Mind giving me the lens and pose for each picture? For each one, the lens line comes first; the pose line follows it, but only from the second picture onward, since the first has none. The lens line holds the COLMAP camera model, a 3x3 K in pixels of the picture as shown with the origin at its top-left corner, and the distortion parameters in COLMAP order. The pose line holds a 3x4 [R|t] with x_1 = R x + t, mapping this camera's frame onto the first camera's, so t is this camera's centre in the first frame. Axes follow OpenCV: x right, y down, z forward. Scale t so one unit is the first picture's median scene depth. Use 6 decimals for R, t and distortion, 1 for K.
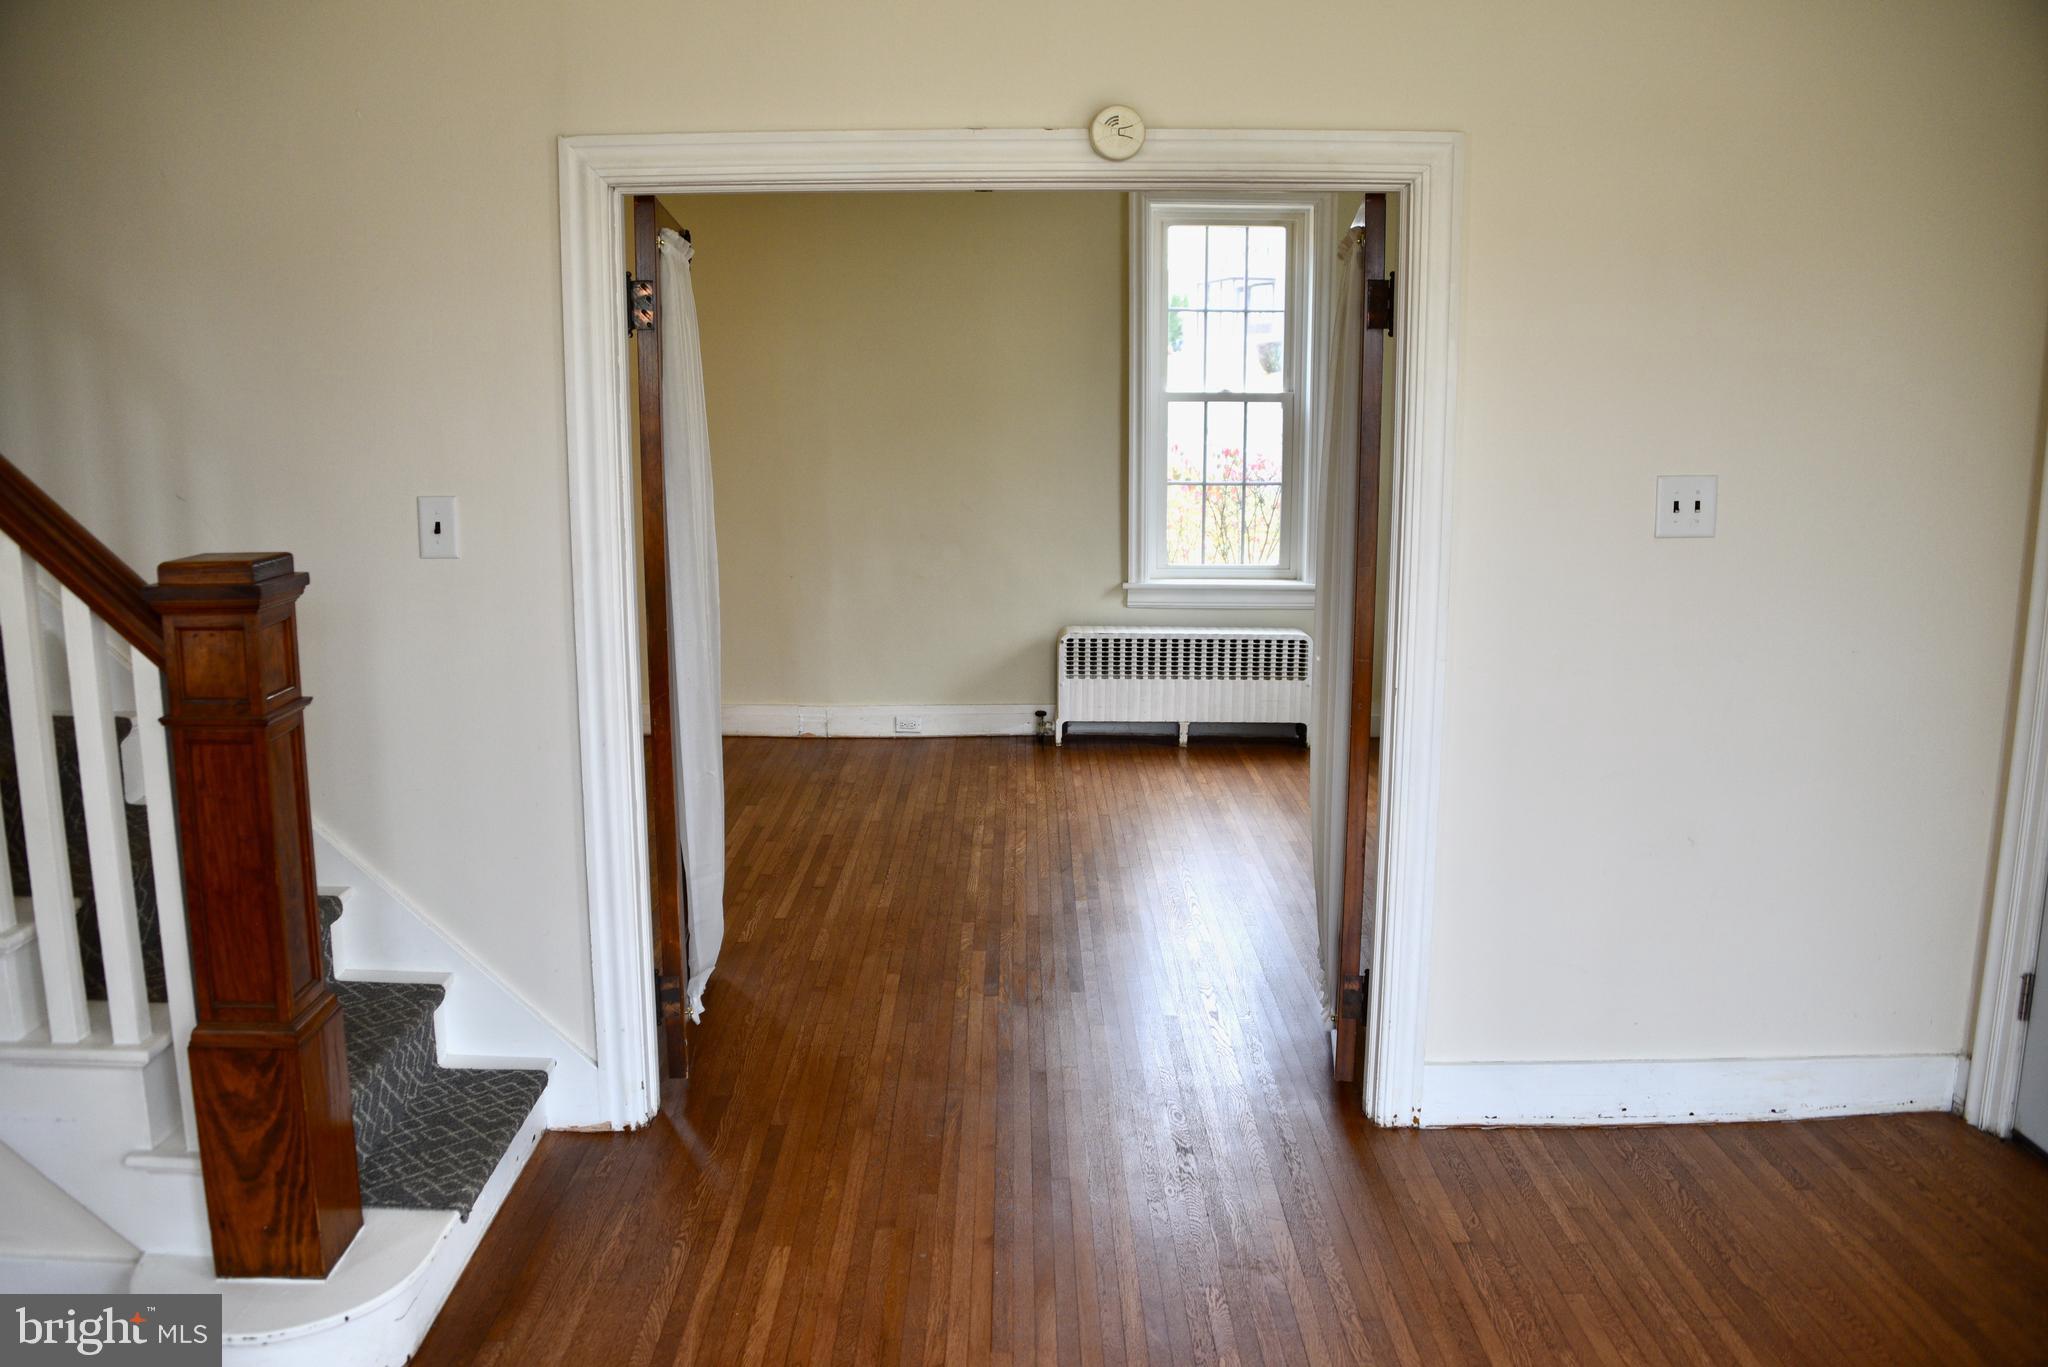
lens RADIAL K [[1646.1, 0, 1025.8], [0, 1646.1, 690.5], [0, 0, 1]] dist [-0.132382, 0.059536]
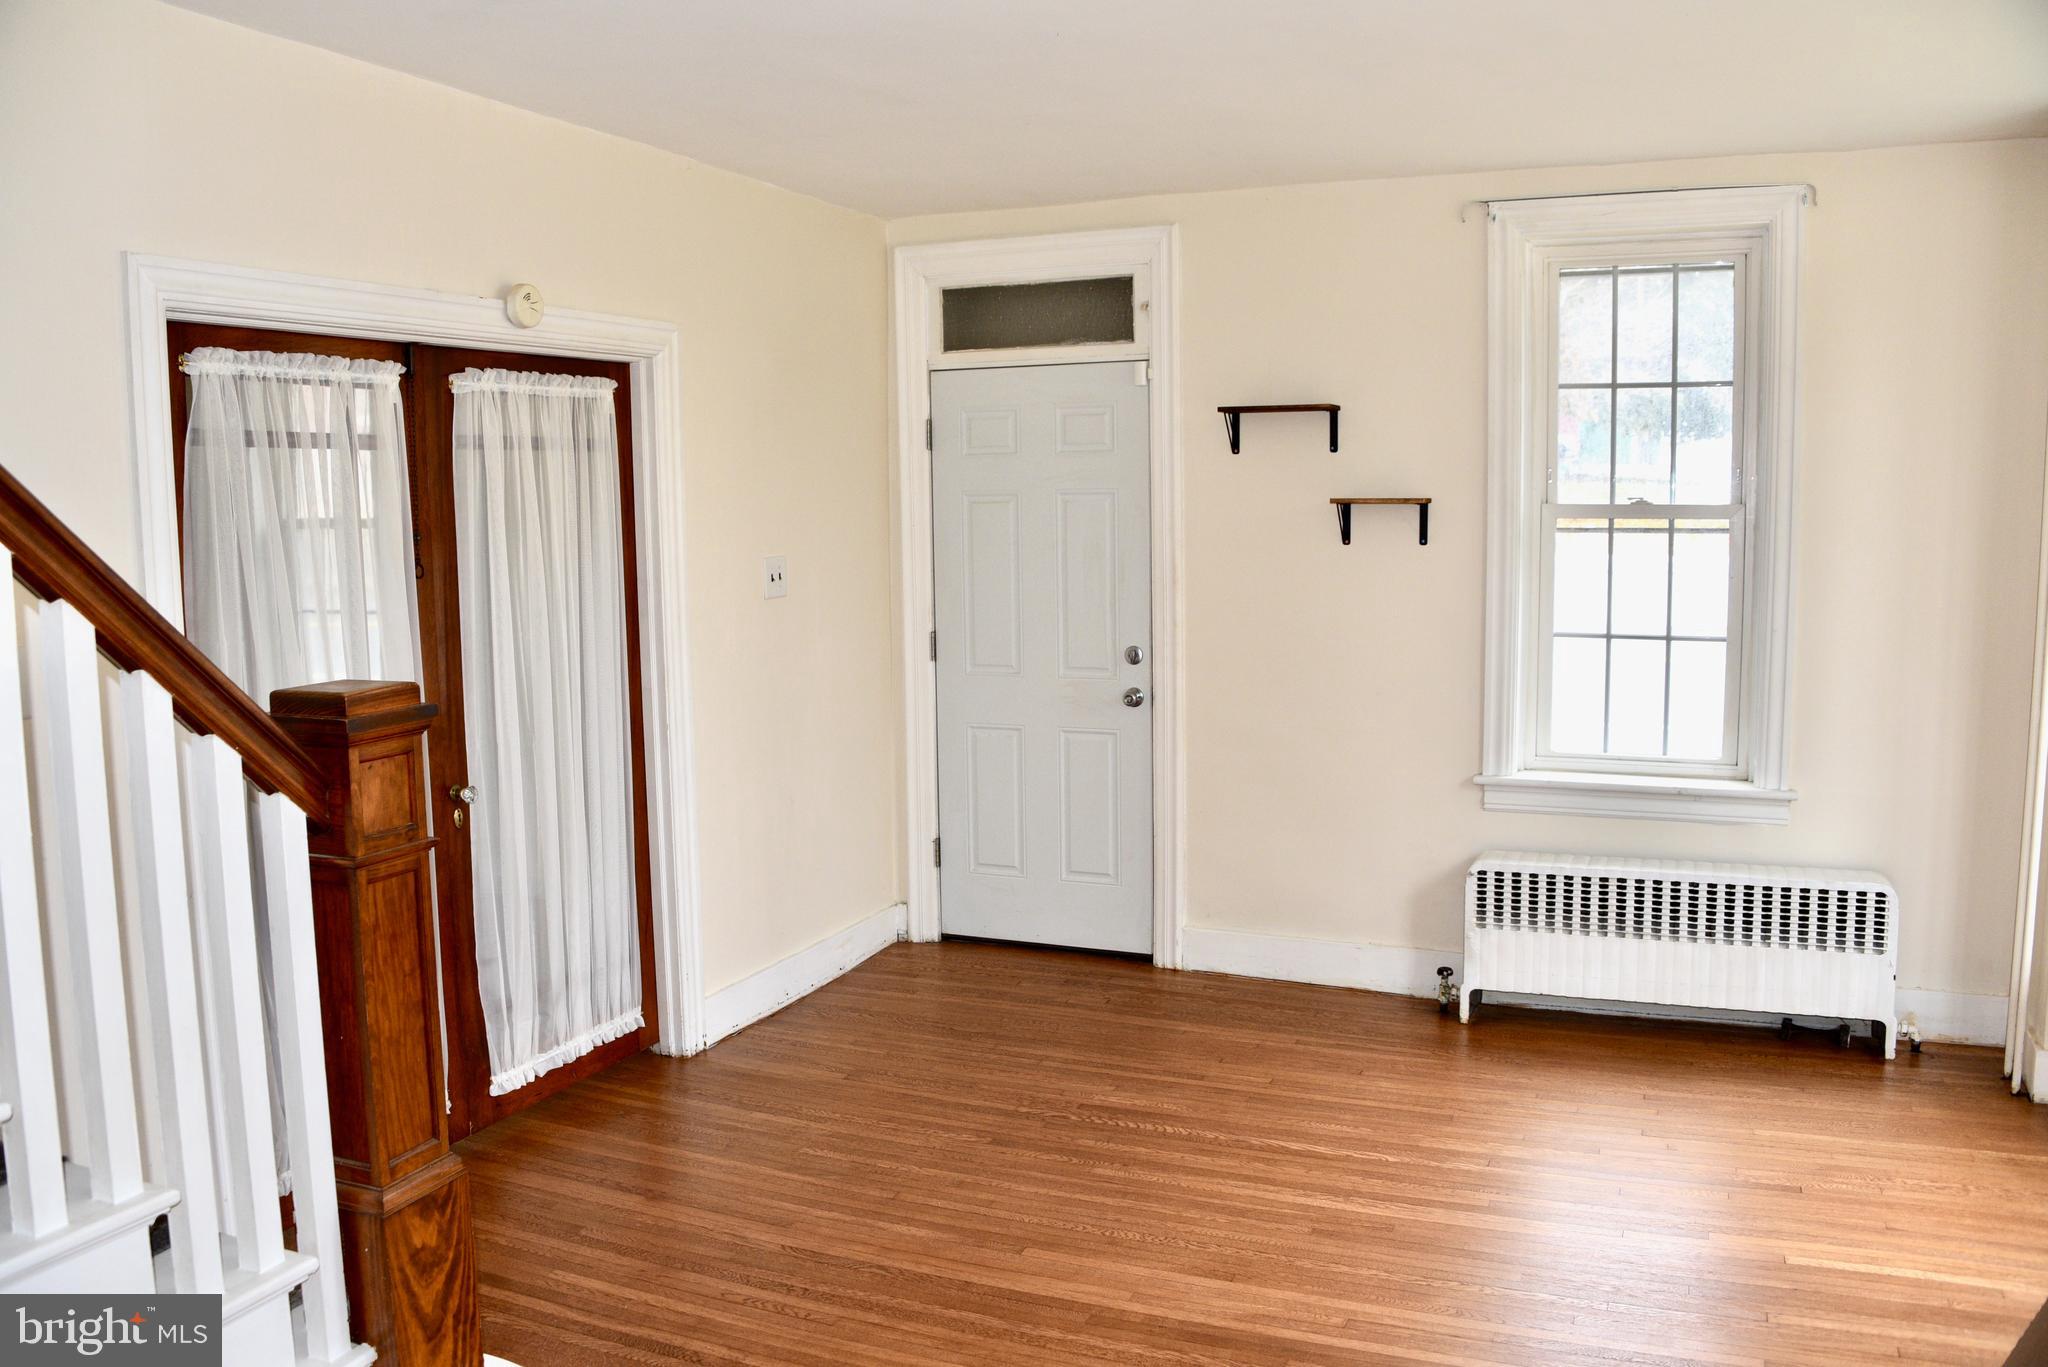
lens RADIAL K [[1646.1, 0, 1015.1], [0, 1646.1, 686.5], [0, 0, 1]] dist [-0.132382, 0.059536]
pose [[0.395041, -0.114813, 0.911461, -1.171383], [0.185511, 0.981690, 0.043256, -0.049124], [-0.899738, 0.151998, 0.409107, 0.240194]]
